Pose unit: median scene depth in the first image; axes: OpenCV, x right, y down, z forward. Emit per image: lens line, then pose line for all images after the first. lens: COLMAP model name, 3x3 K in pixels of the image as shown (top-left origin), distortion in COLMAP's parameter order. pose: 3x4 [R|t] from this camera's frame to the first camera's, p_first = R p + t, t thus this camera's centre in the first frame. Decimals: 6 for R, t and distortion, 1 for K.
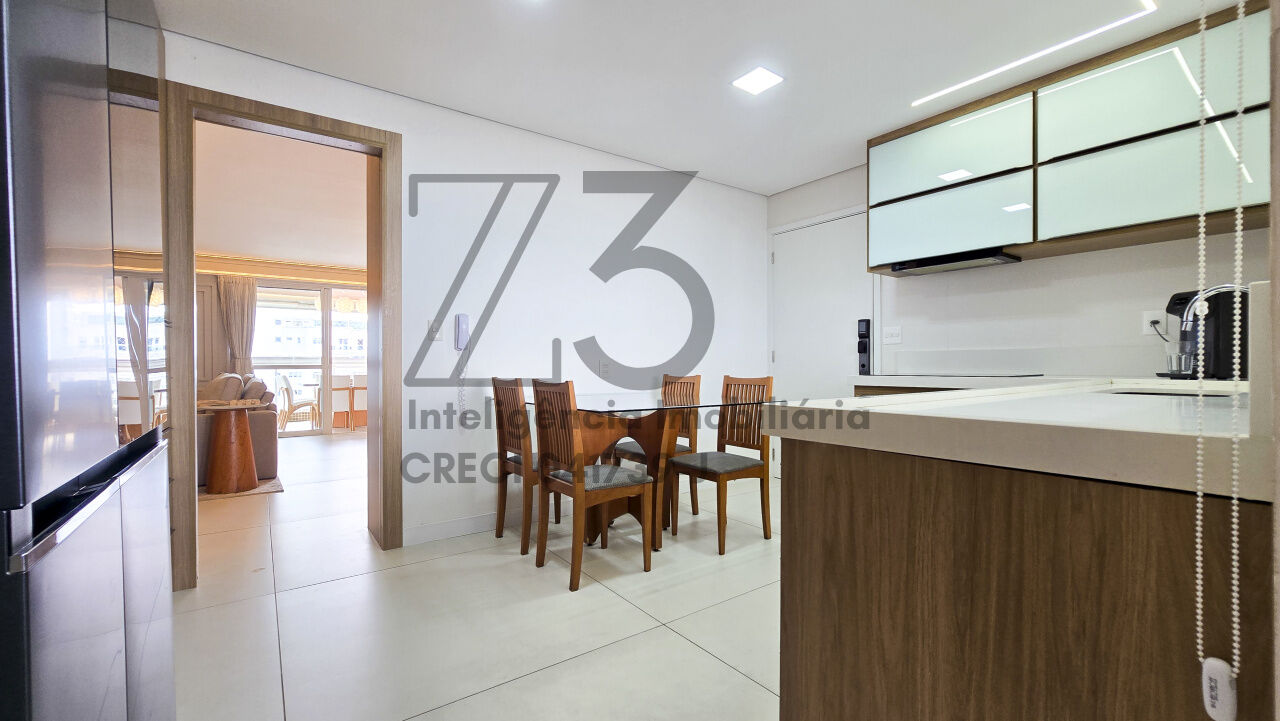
lens RADIAL K [[522.7, 0, 634.8], [0, 522.7, 366.0], [0, 0, 1]] dist [-0.005022, 0.000439]
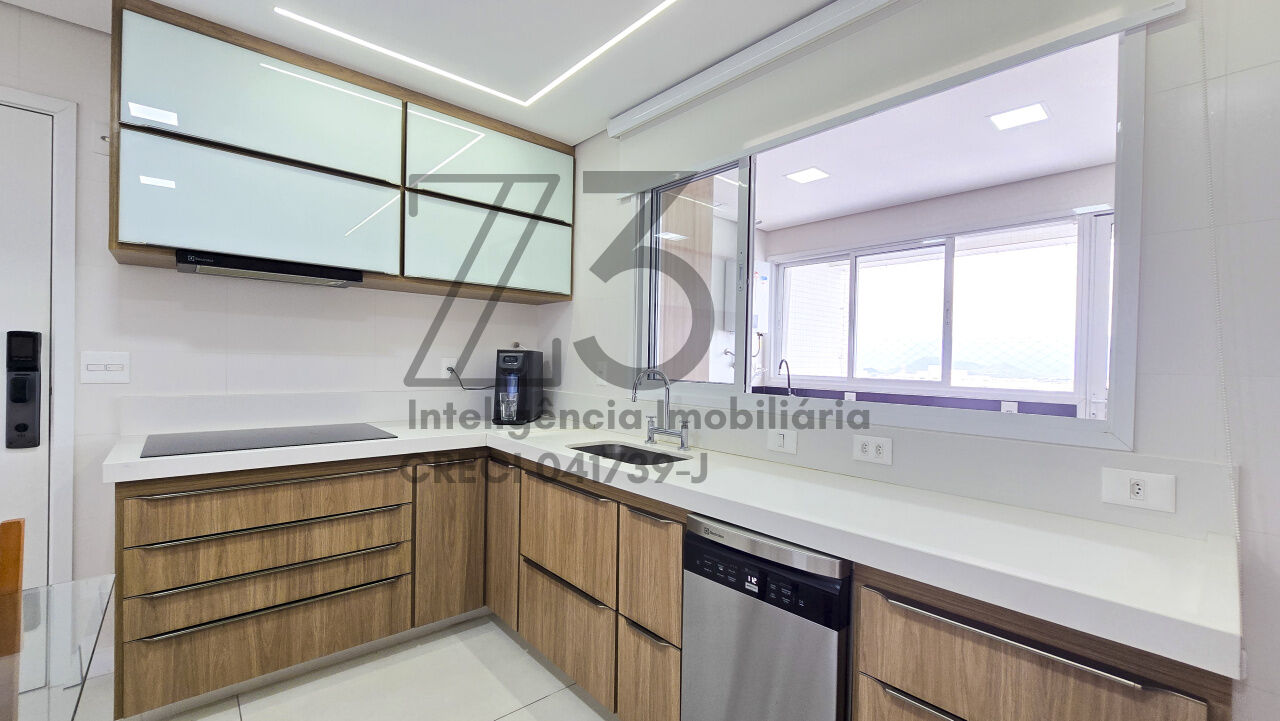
lens RADIAL K [[522.7, 0, 634.8], [0, 522.7, 366.0], [0, 0, 1]] dist [-0.005022, 0.000439]
pose [[-0.092039, -0.006877, 0.995732, -0.120892], [-0.017236, 0.999837, 0.005313, -0.091416], [-0.995606, -0.016674, -0.092142, 0.631270]]
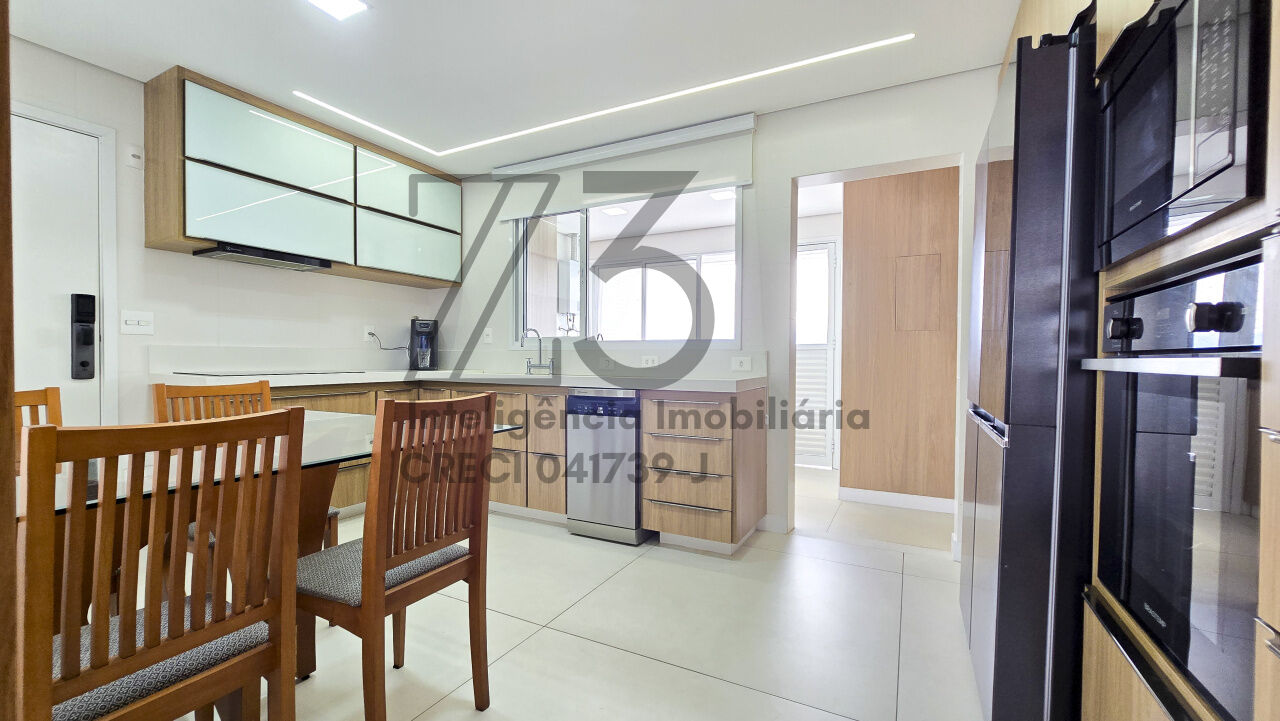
lens RADIAL K [[522.7, 0, 634.8], [0, 522.7, 366.0], [0, 0, 1]] dist [-0.005022, 0.000439]
pose [[-0.443462, -0.011748, 0.896216, -0.614771], [-0.000690, 0.999918, 0.012766, -0.009121], [-0.896293, 0.005043, -0.443434, 0.871109]]
